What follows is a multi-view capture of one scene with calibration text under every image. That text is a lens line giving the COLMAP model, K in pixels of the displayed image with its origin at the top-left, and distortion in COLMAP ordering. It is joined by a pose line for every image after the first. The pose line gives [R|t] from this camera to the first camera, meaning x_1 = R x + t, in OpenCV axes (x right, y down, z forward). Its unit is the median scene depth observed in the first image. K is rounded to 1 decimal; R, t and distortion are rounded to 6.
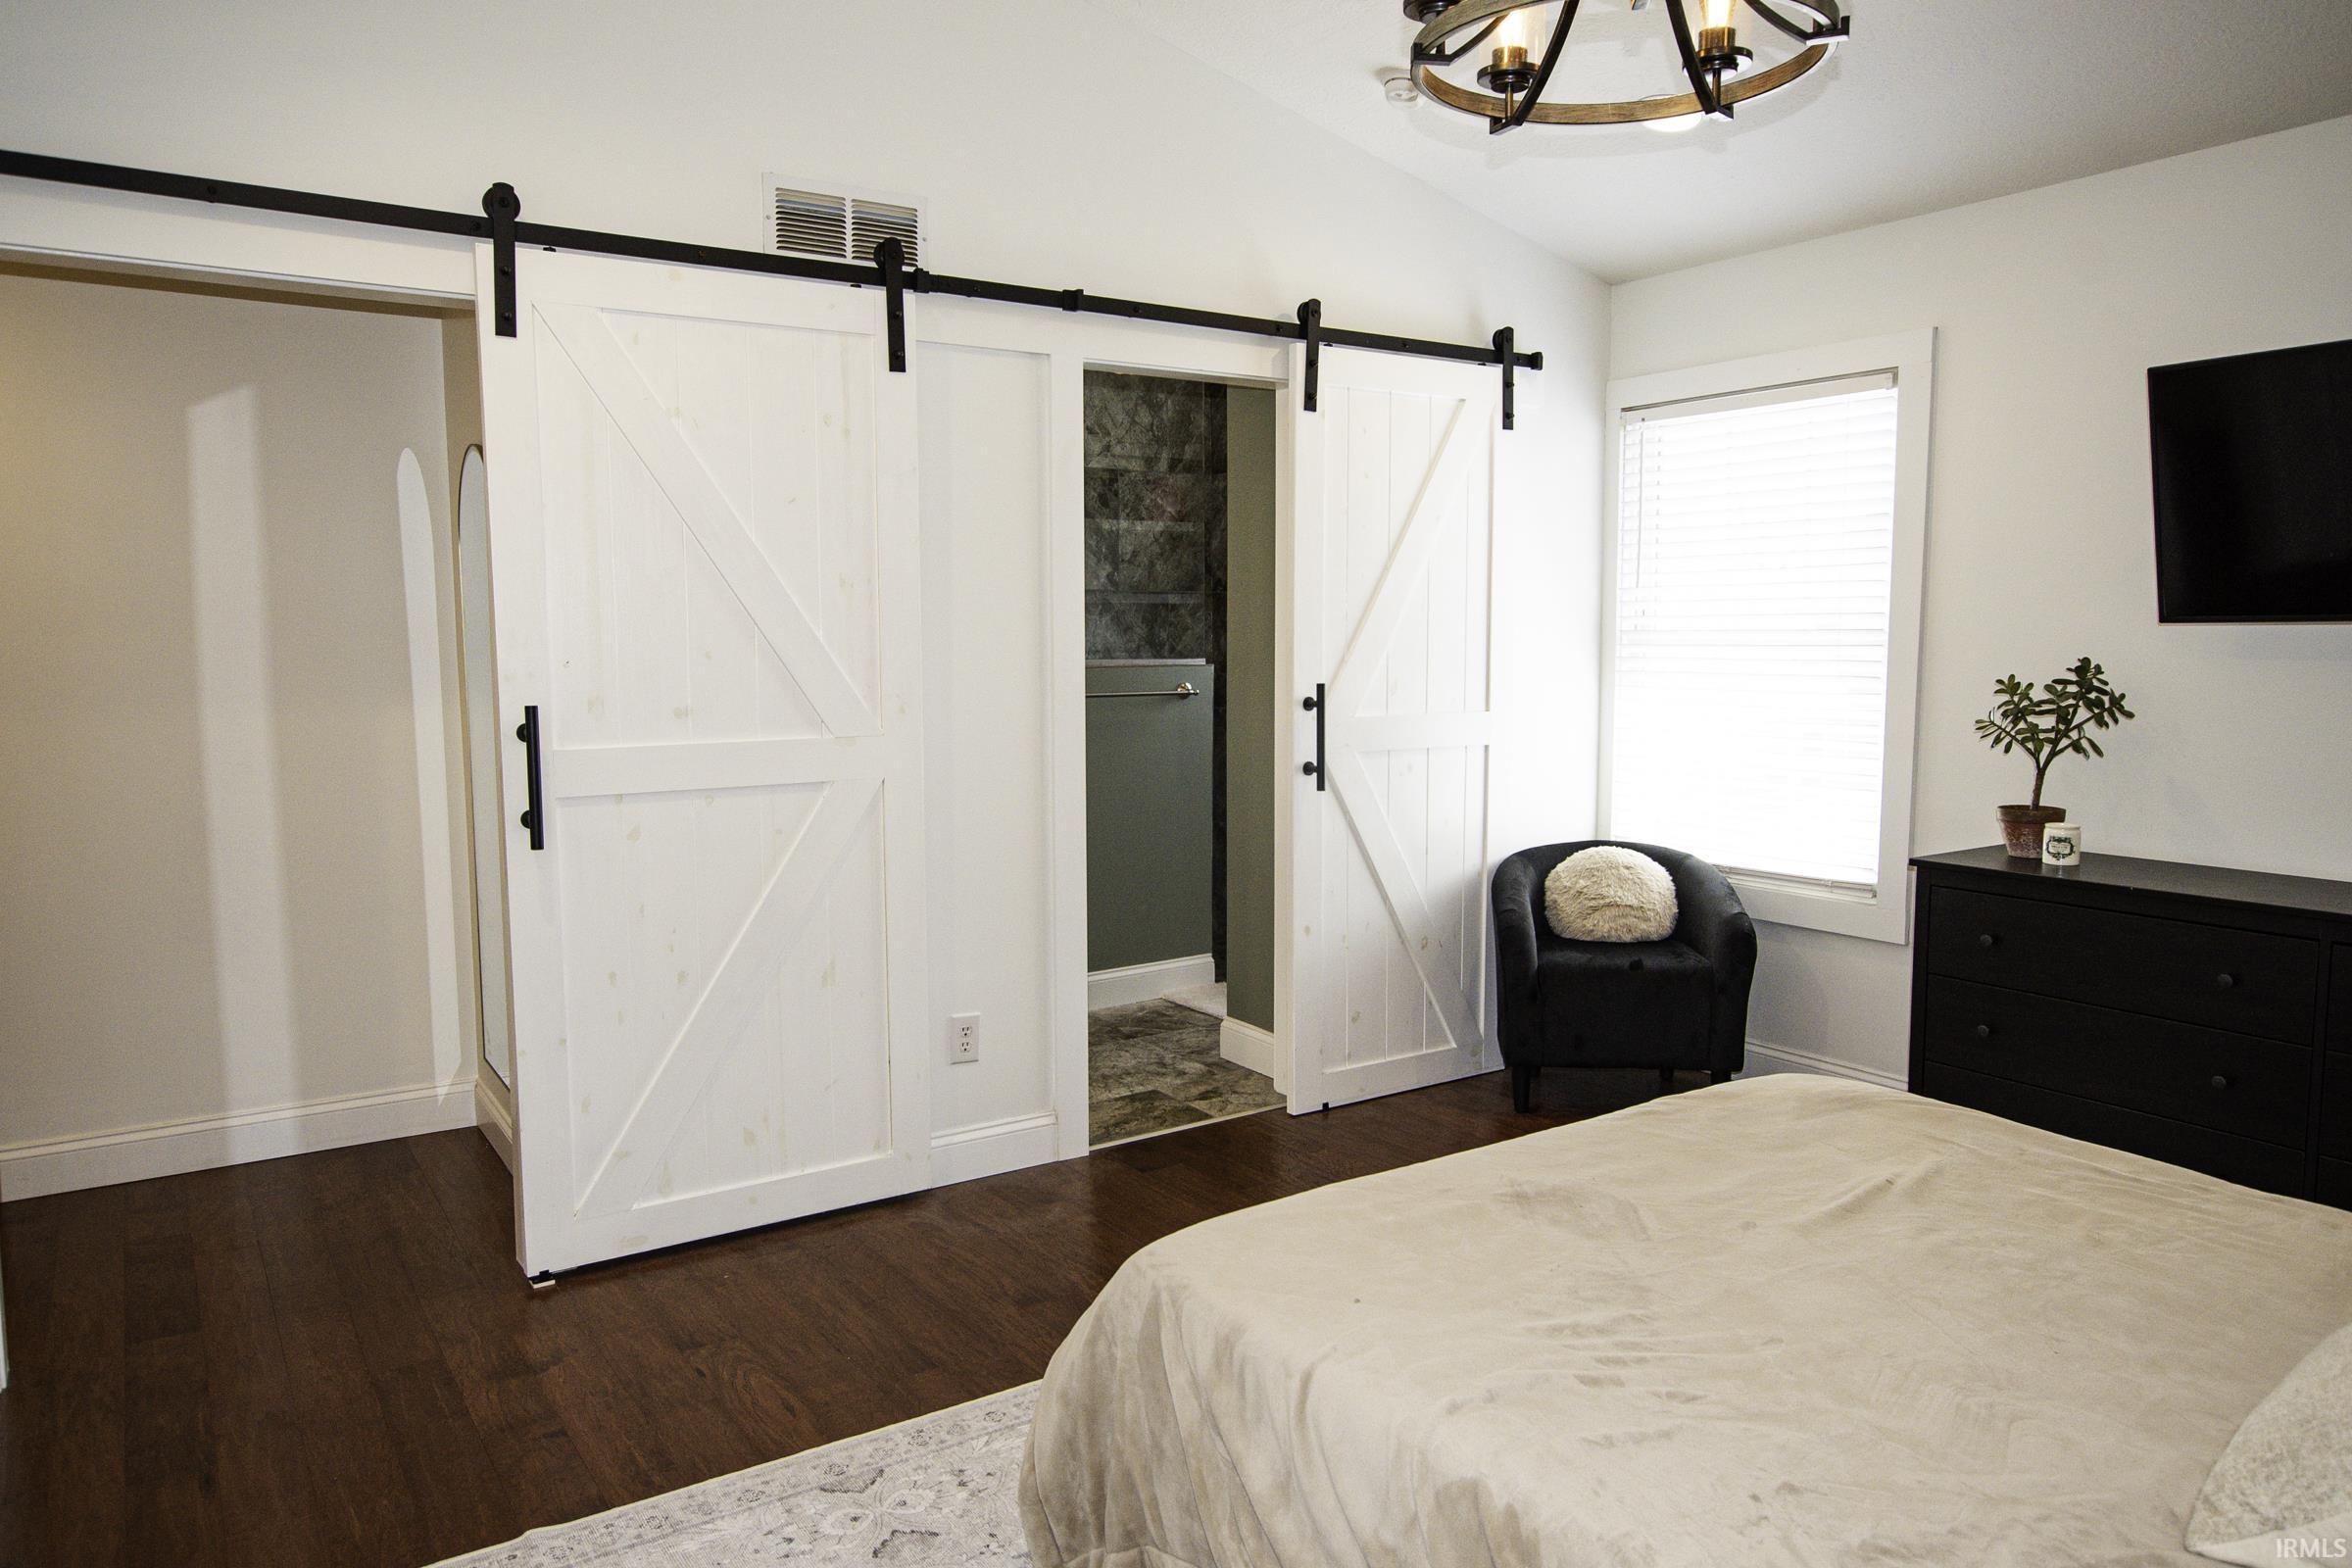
lens RADIAL K [[1578.8, 0, 1173.6], [0, 1578.8, 779.7], [0, 0, 1]] dist [-0.012061, -0.001611]
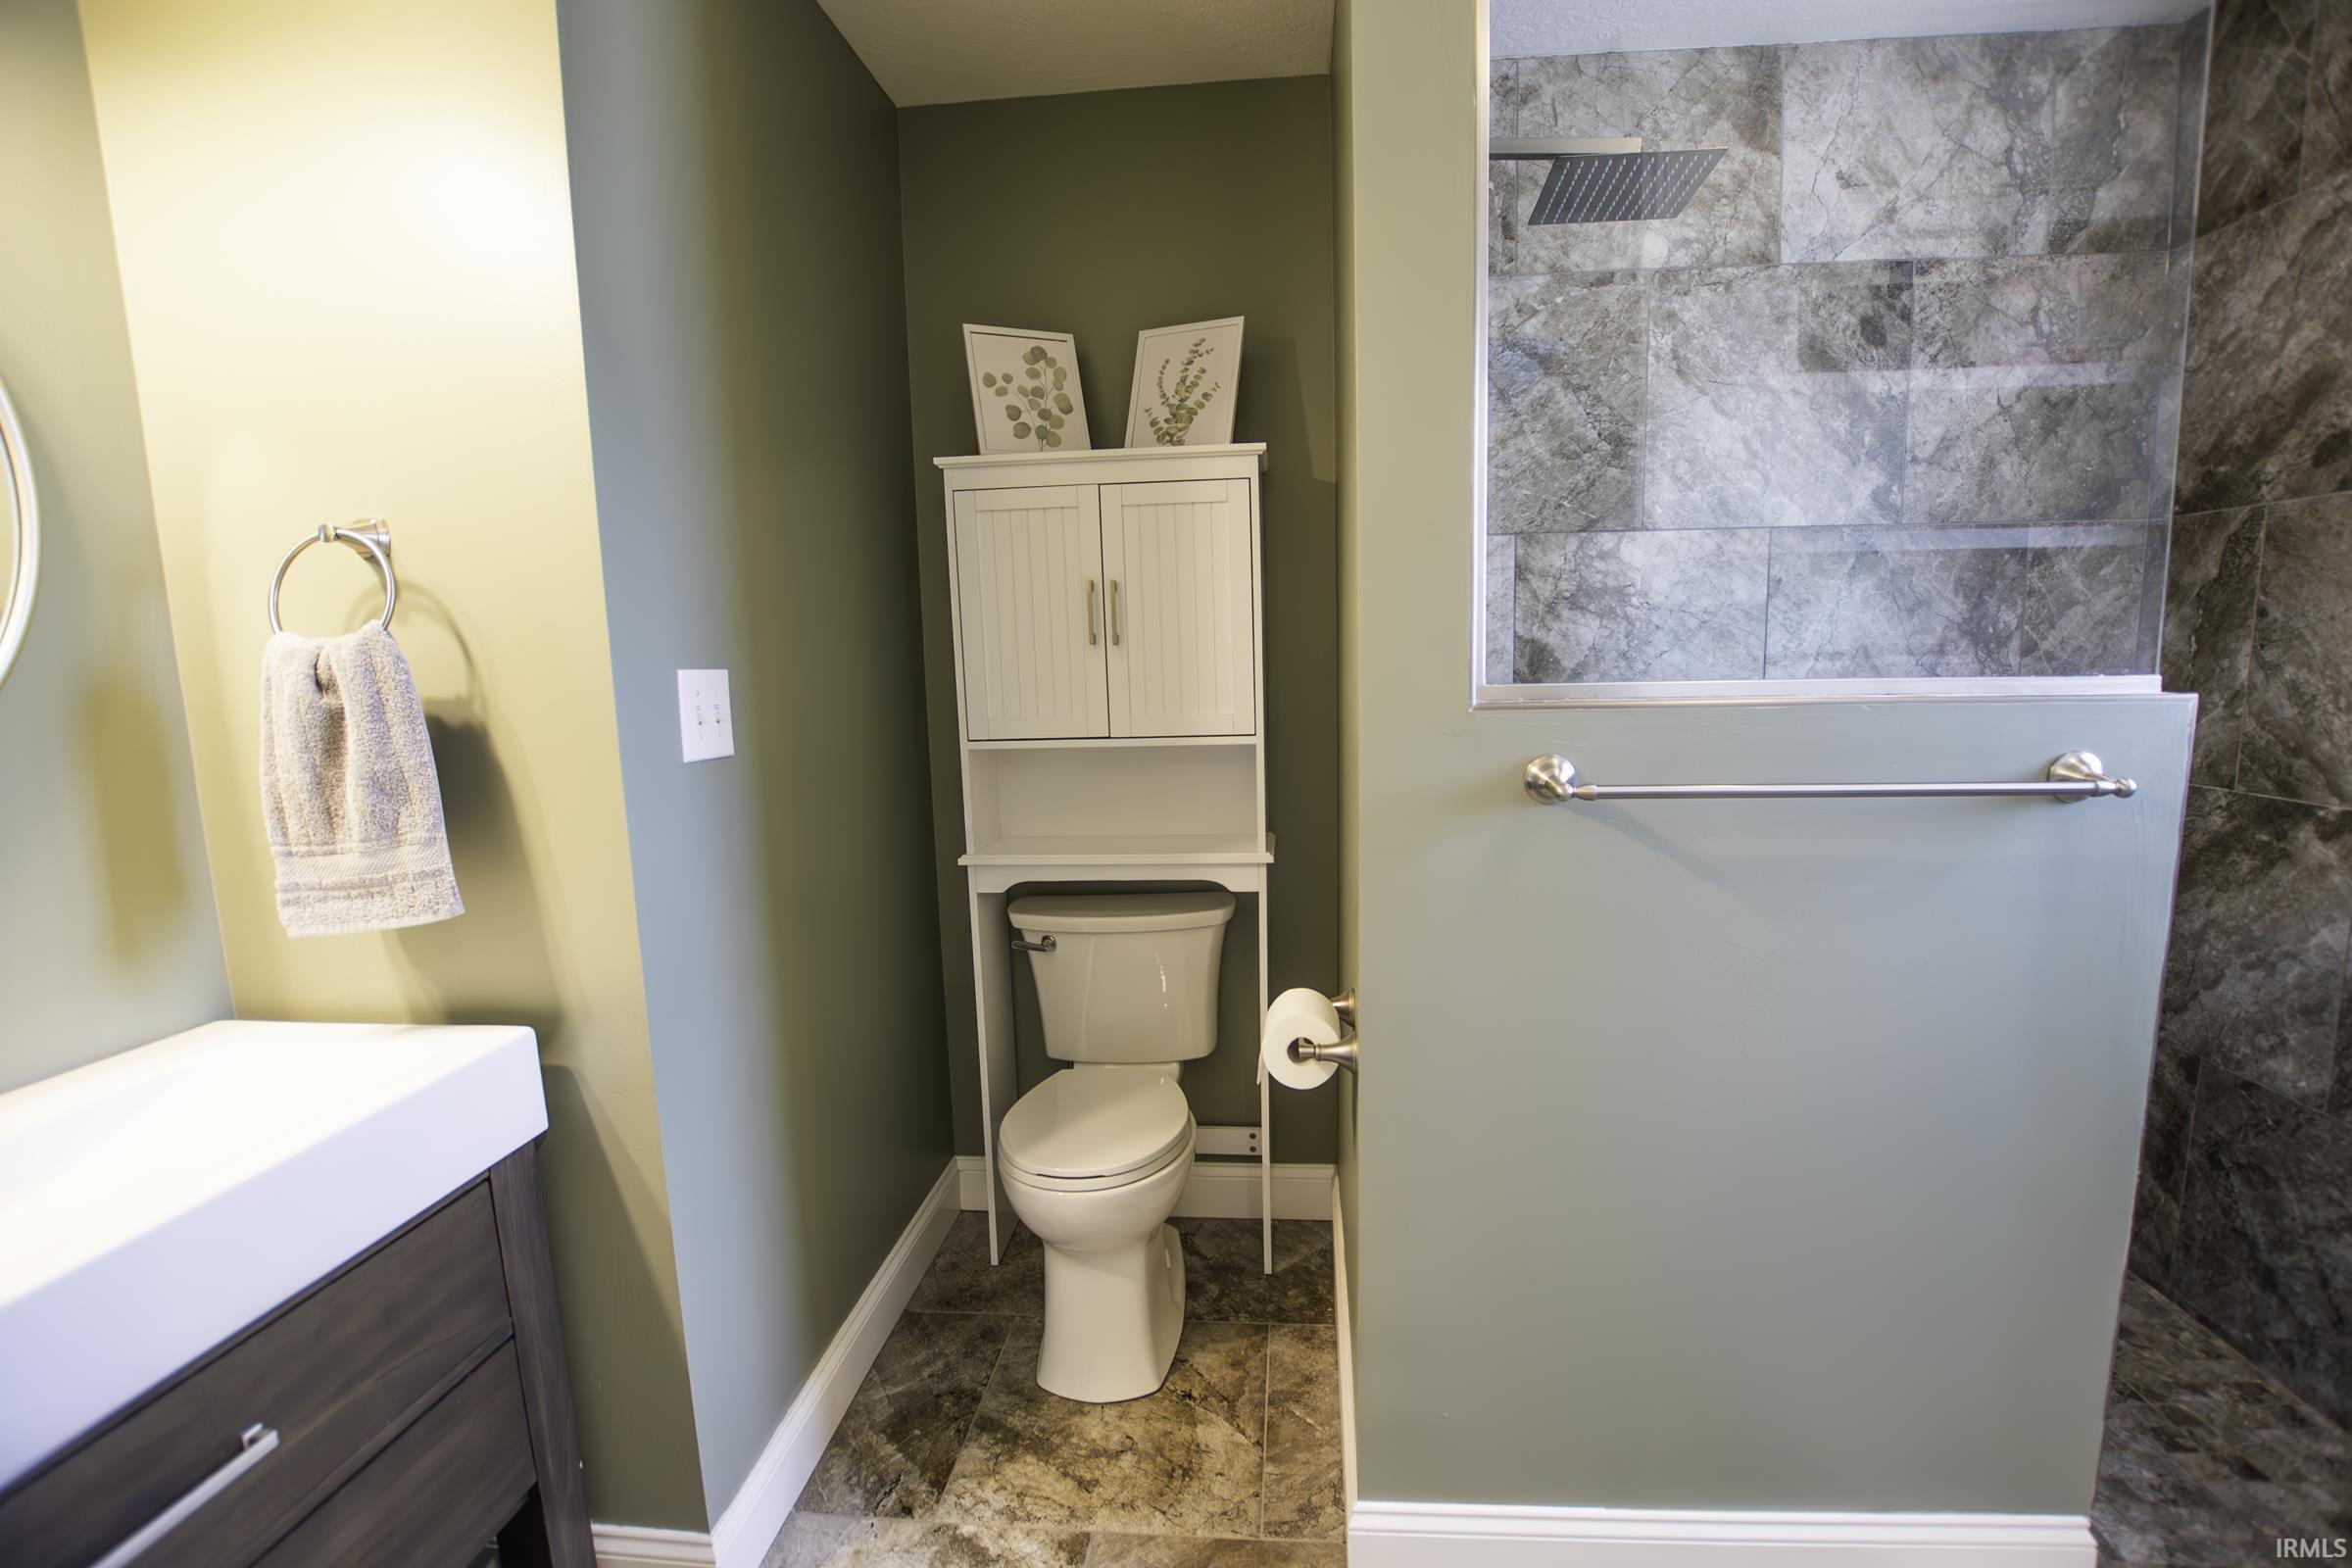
lens RADIAL K [[1038.6, 0, 1200.2], [0, 1038.6, 787.5], [0, 0, 1]] dist [-0.031794, 0.004475]
pose [[0.784396, 0.068737, -0.616440, -0.004847], [-0.038129, 0.997305, 0.062688, -0.052029], [0.619088, -0.025668, 0.784902, 0.625596]]
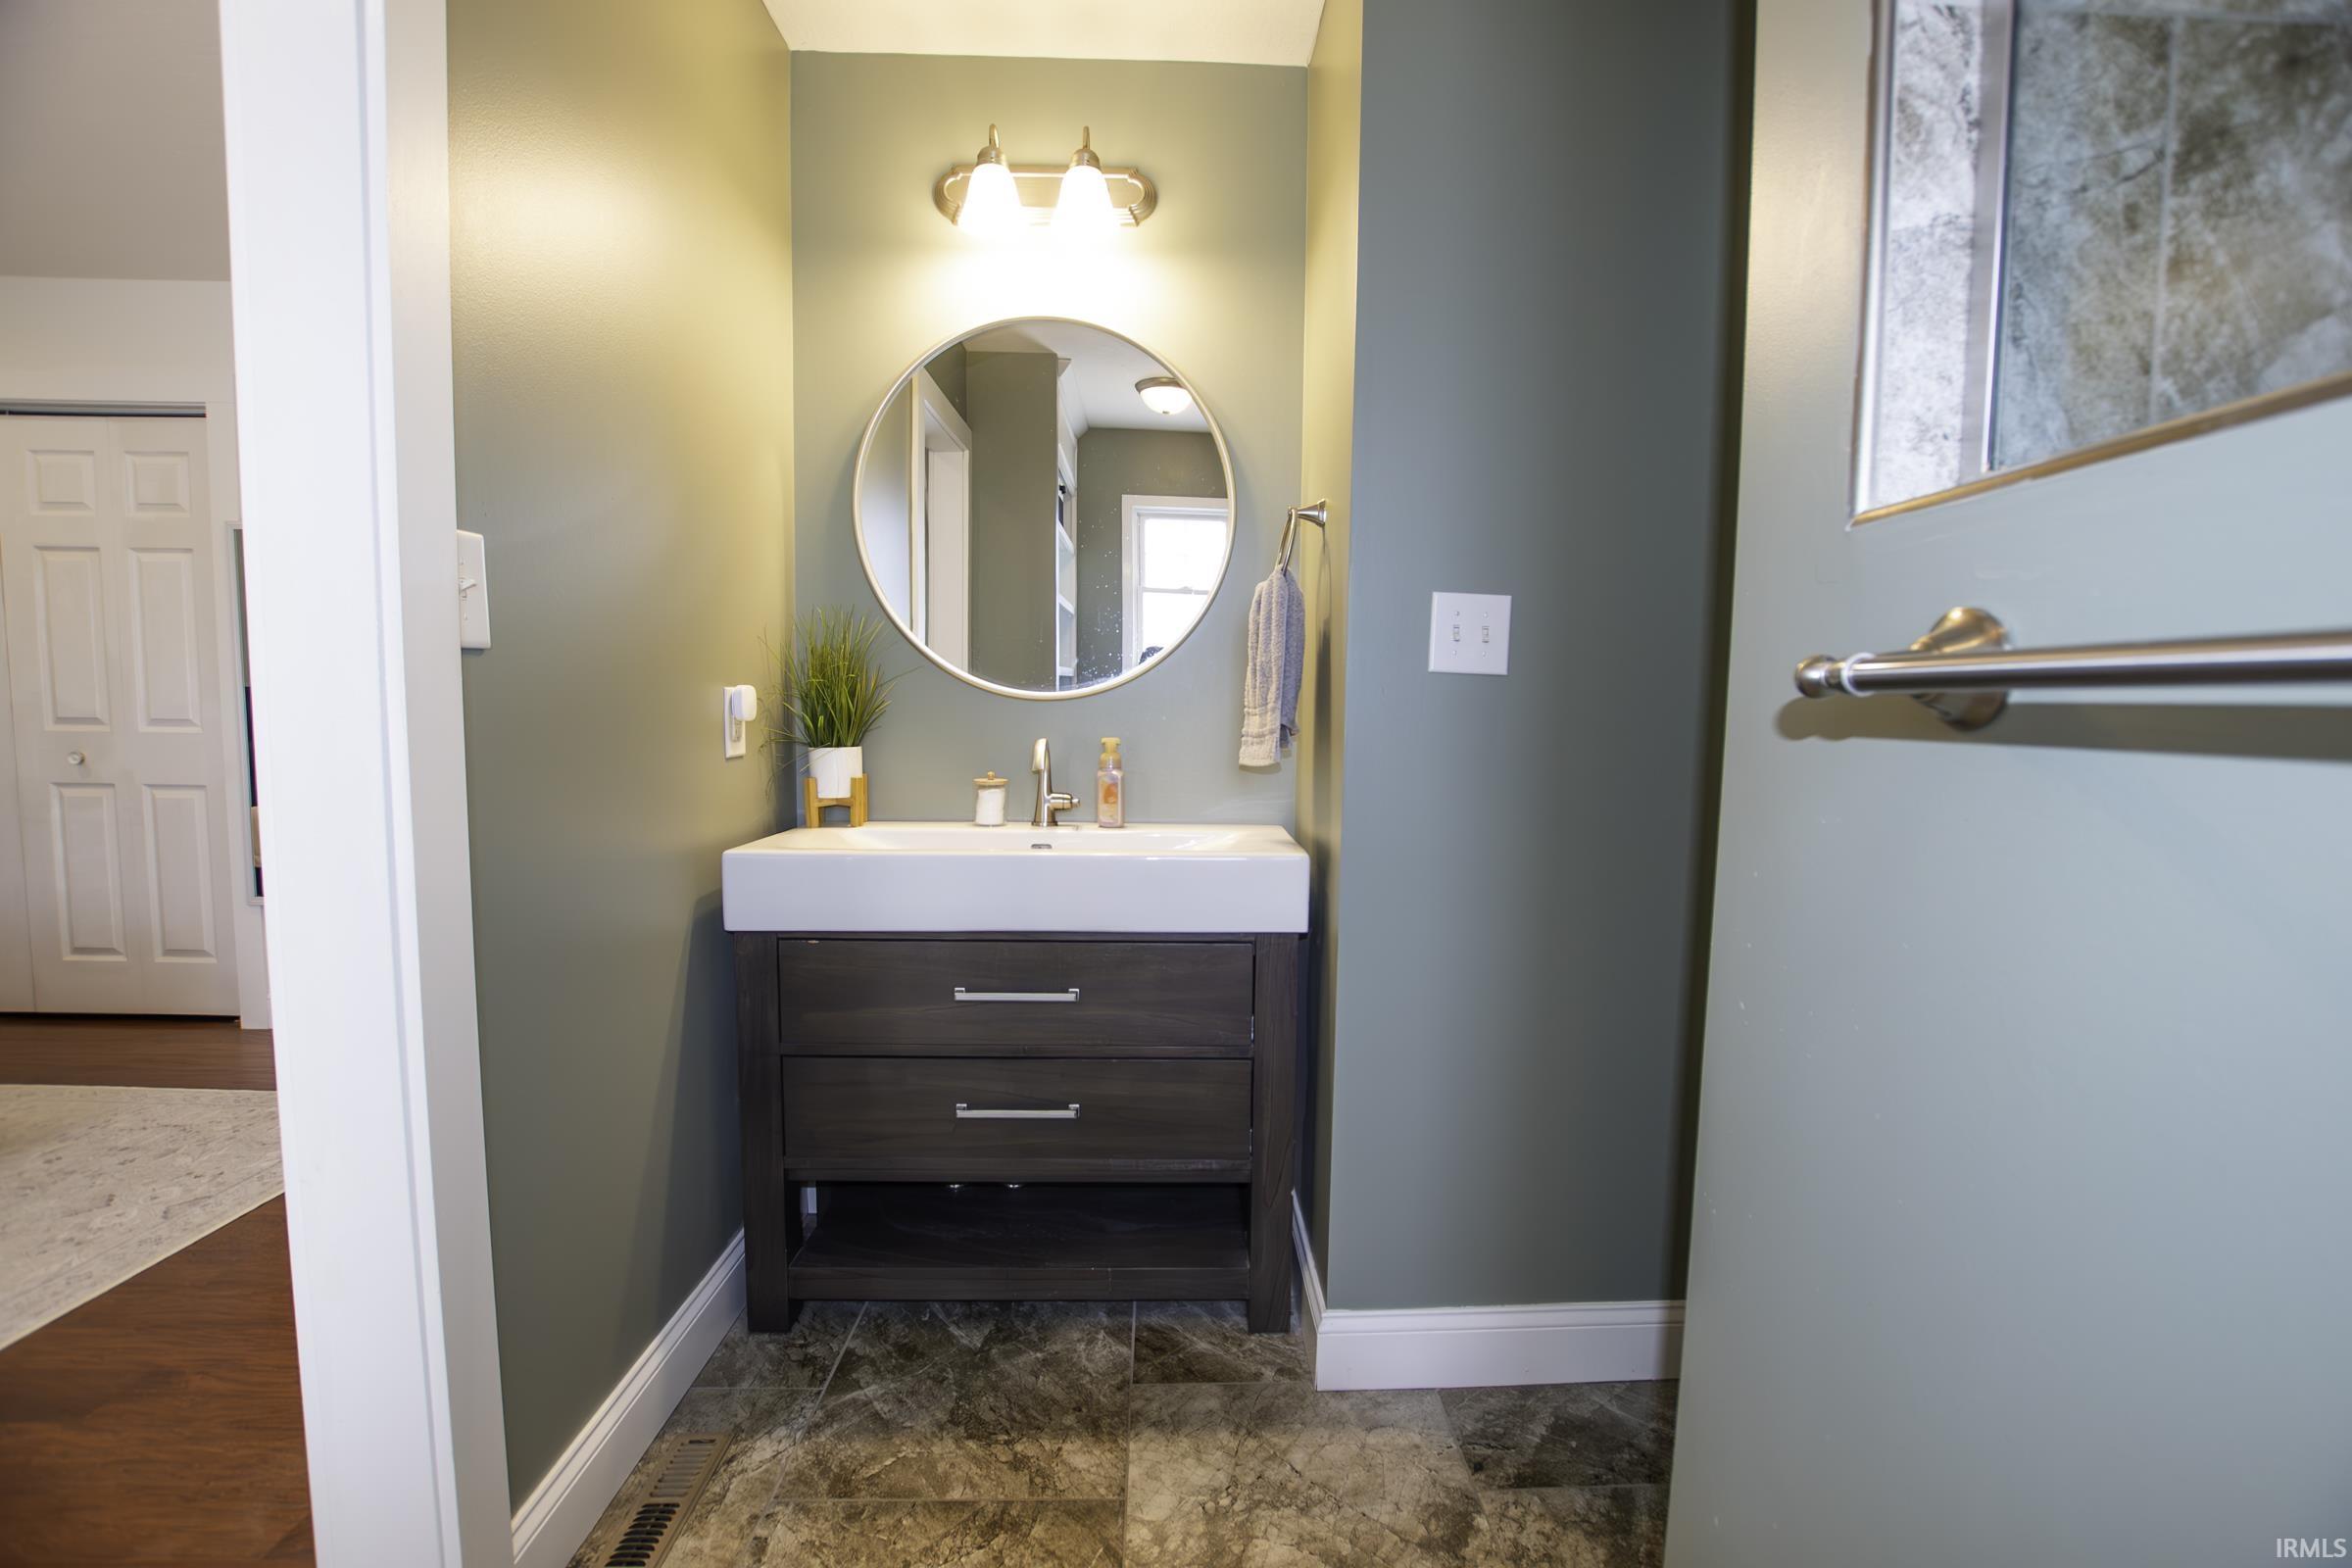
lens RADIAL K [[1038.6, 0, 1210.8], [0, 1038.6, 787.4], [0, 0, 1]] dist [-0.031794, 0.004475]
pose [[-0.500199, 0.065874, -0.863401, 0.023607], [-0.099349, 0.986152, 0.132795, -0.040564], [0.860193, 0.152202, -0.486727, 0.802343]]
